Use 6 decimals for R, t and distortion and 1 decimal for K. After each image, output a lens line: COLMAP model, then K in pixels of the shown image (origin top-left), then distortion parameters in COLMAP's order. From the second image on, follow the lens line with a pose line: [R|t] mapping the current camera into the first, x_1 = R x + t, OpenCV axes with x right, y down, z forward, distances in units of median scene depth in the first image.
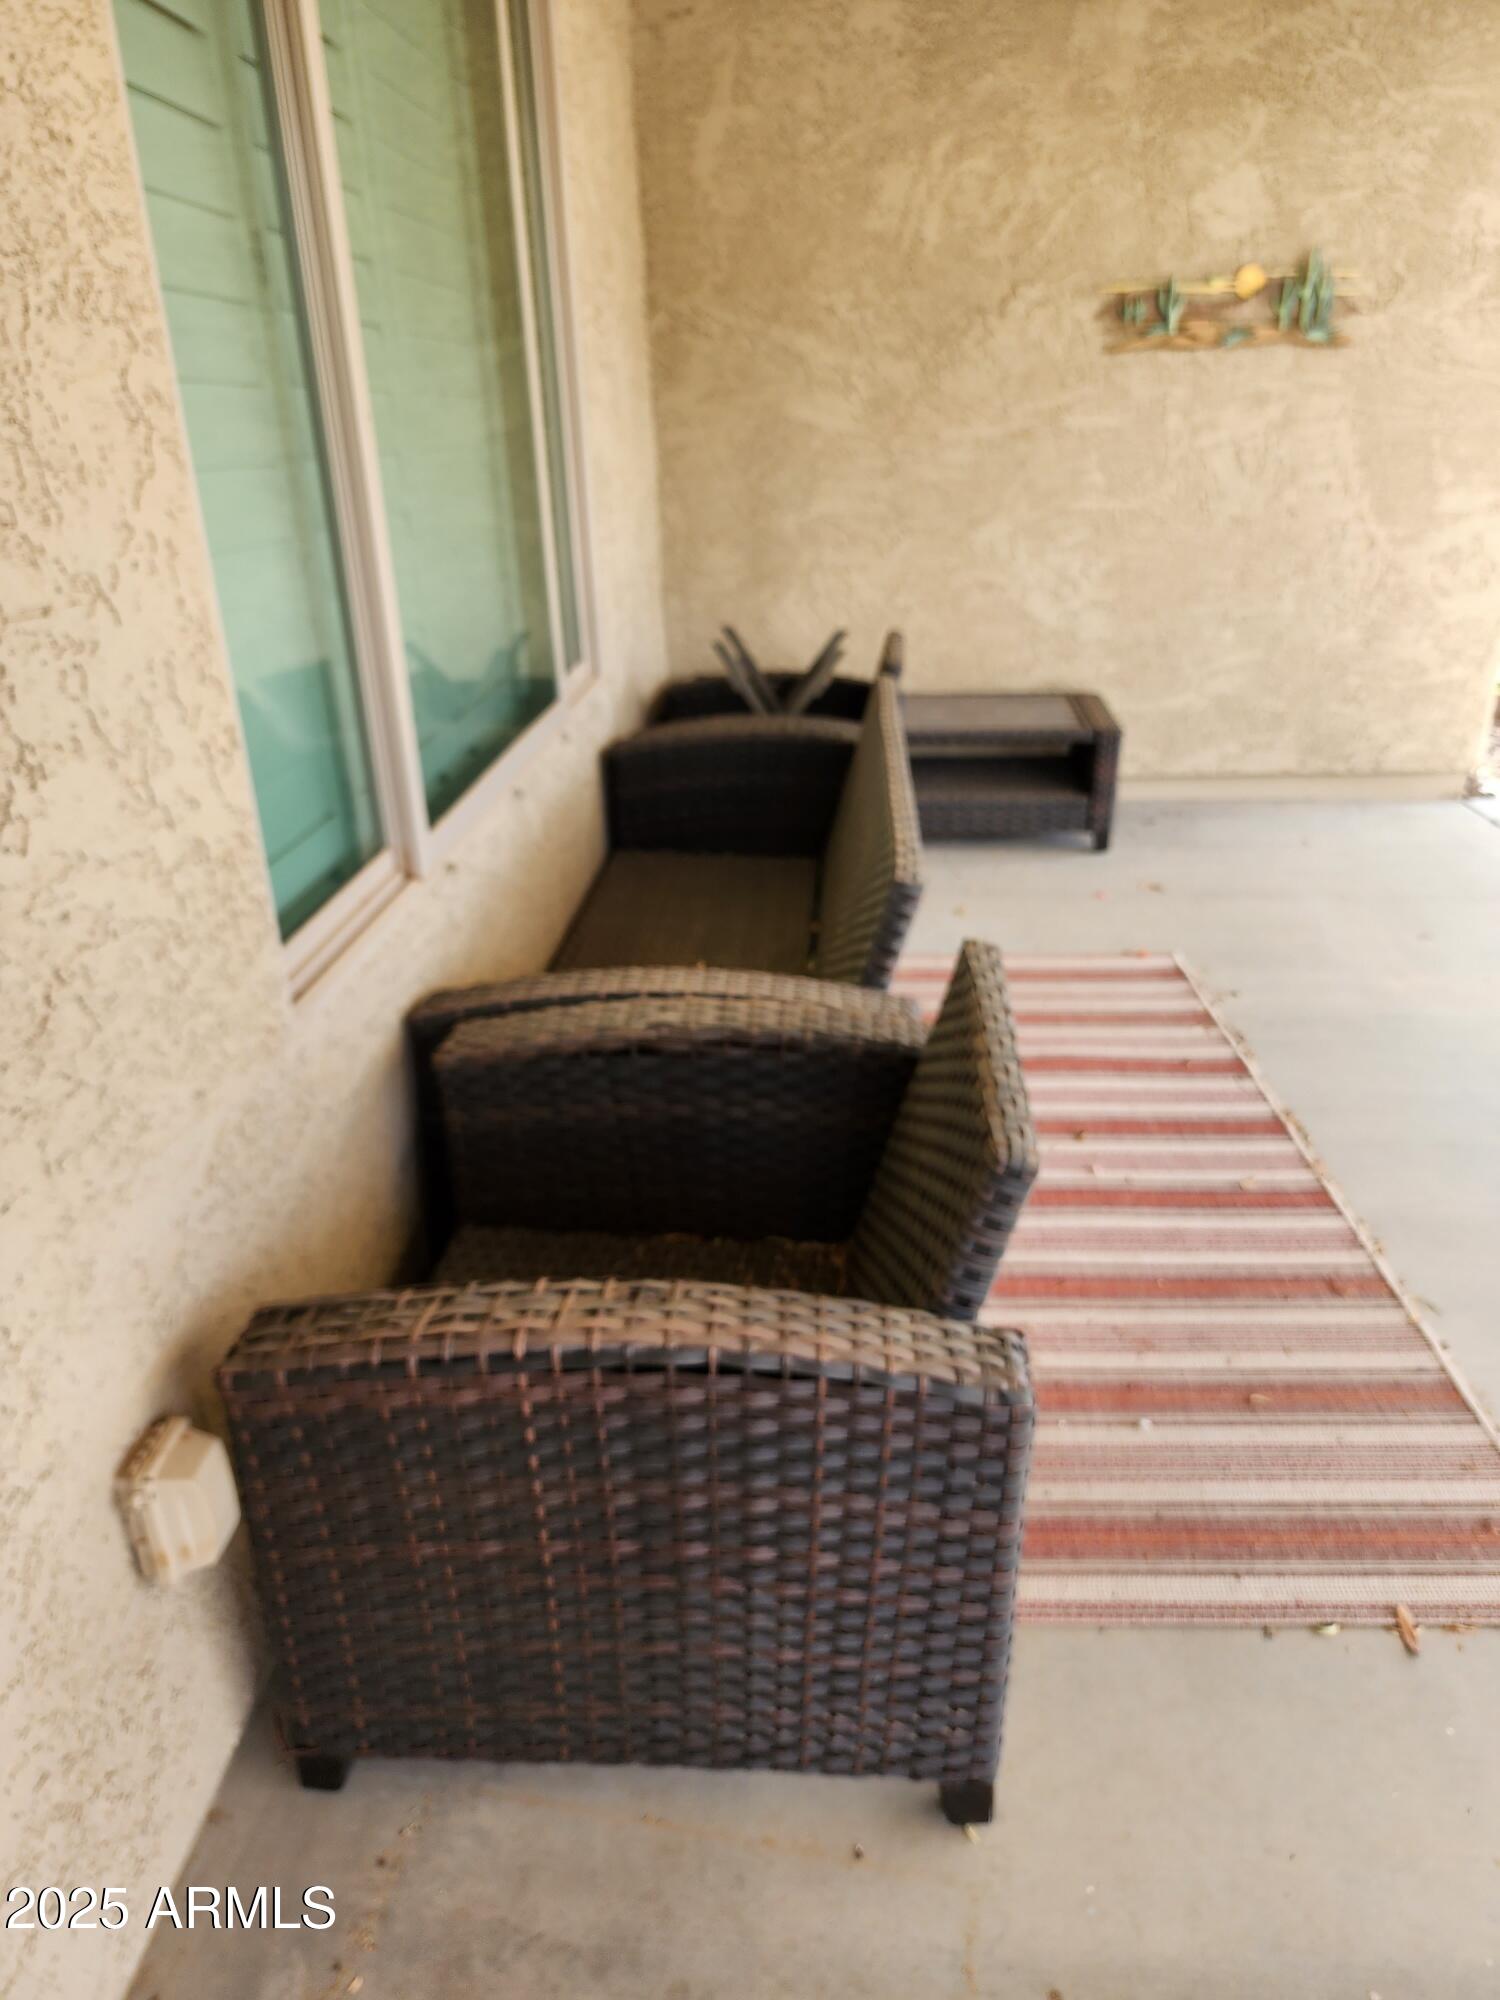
lens RADIAL K [[1340.7, 0, 756.5], [0, 1340.7, 993.5], [0, 0, 1]] dist [0.054053, -0.020244]
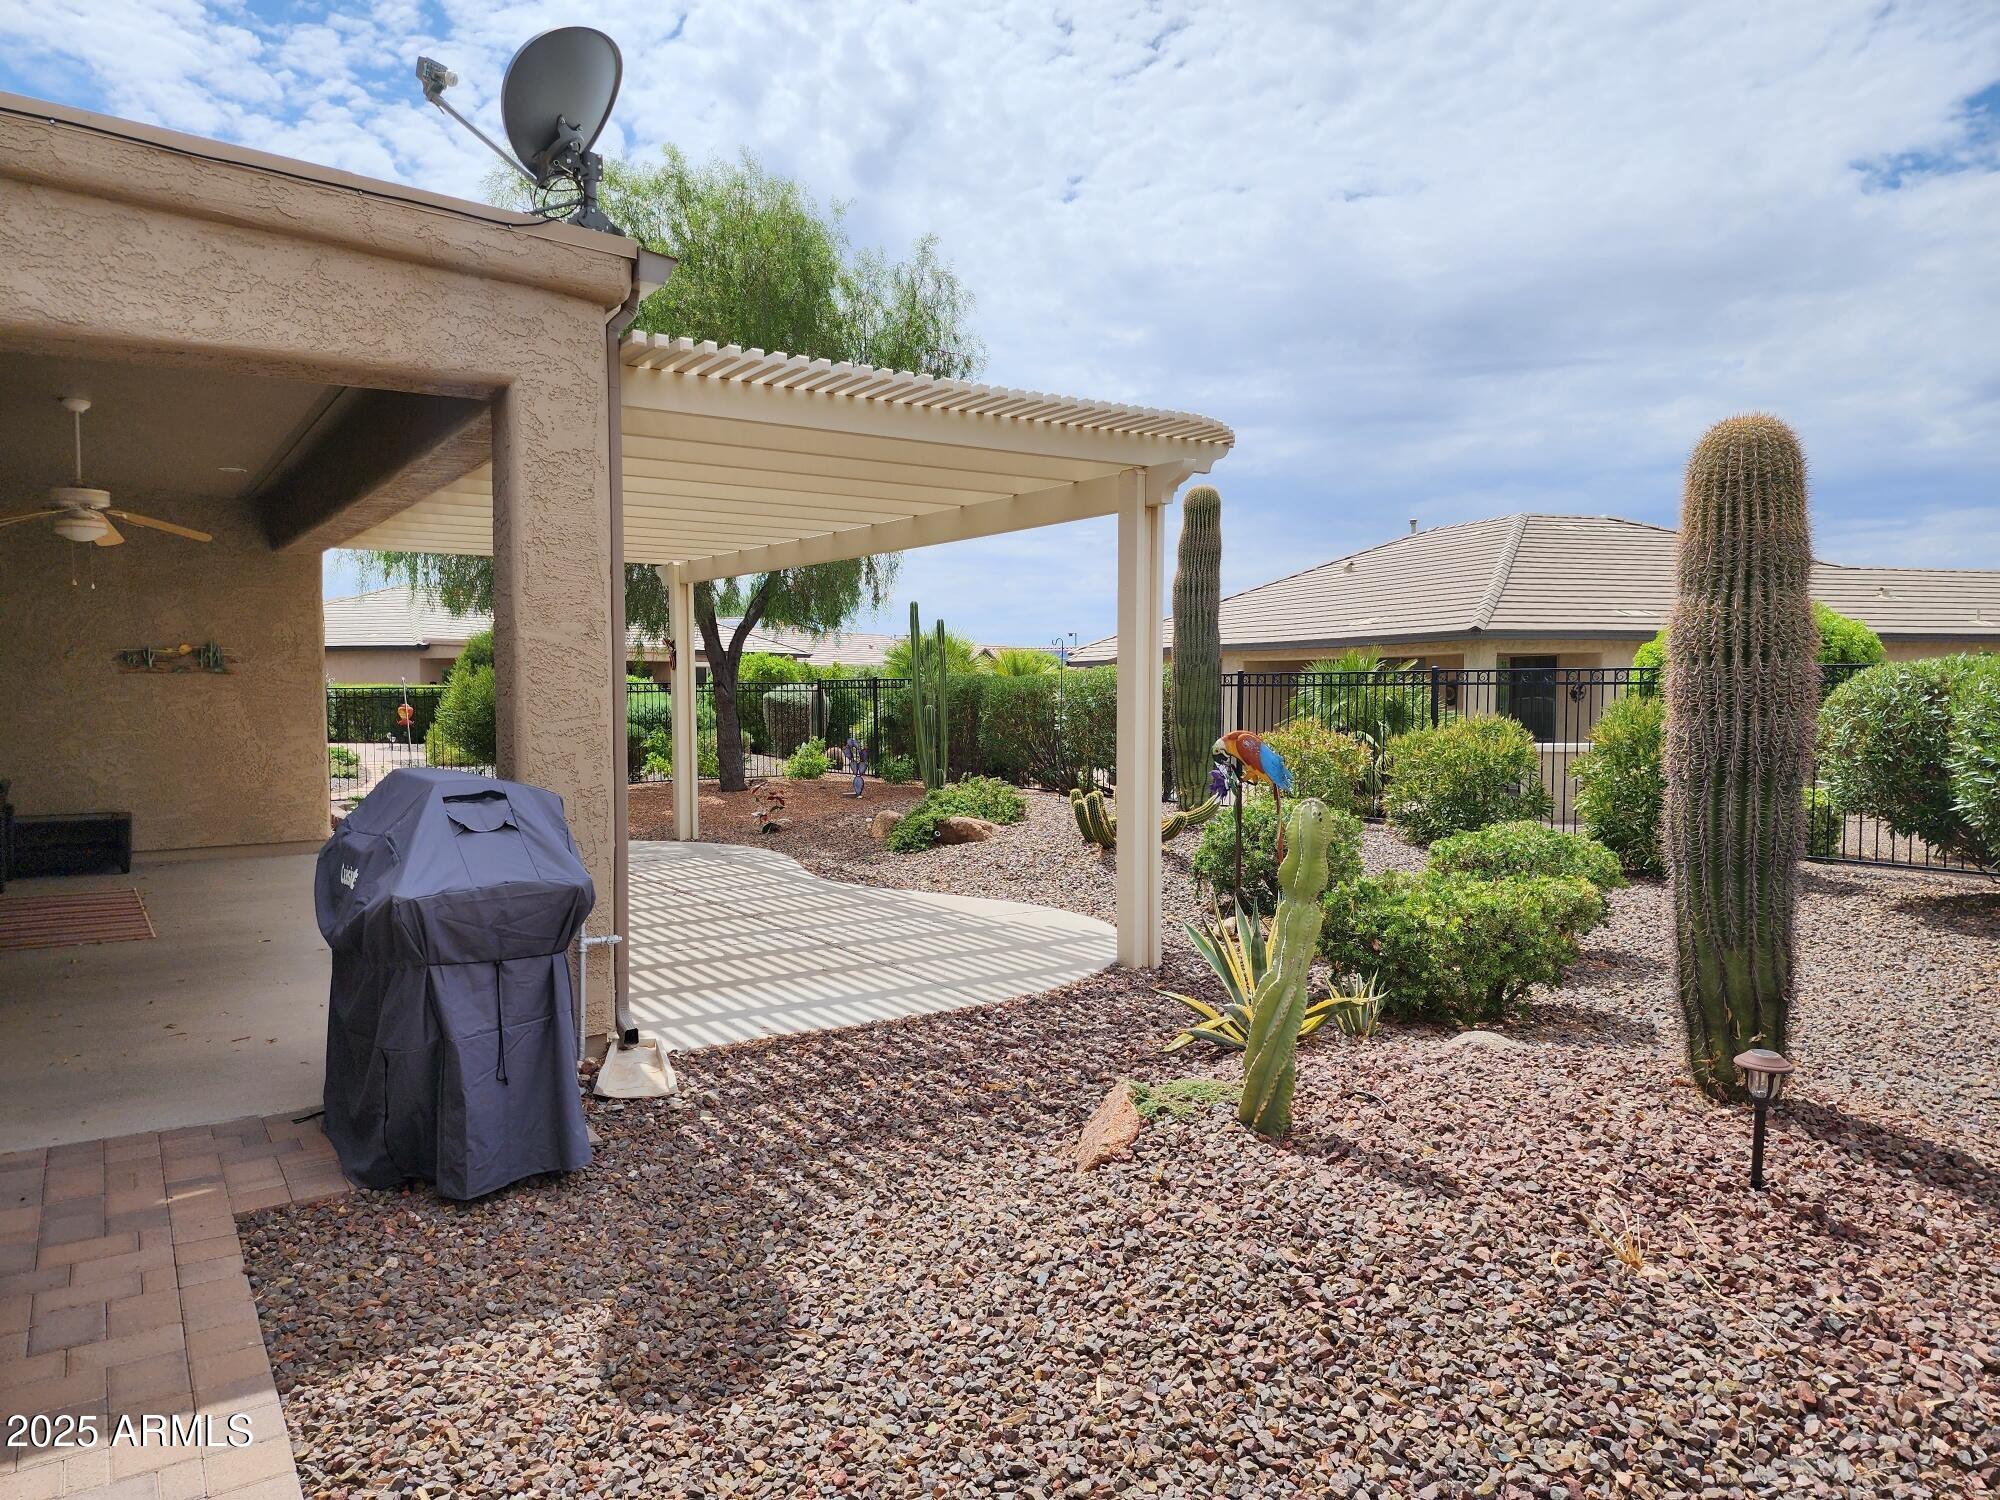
lens RADIAL K [[1340.7, 0, 989.0], [0, 1340.7, 747.4], [0, 0, 1]] dist [0.054053, -0.020244]
pose [[0.803045, -0.011444, 0.595809, 0.056800], [0.227135, 0.930220, -0.288270, 0.677745], [-0.550934, 0.366823, 0.749608, -1.568637]]
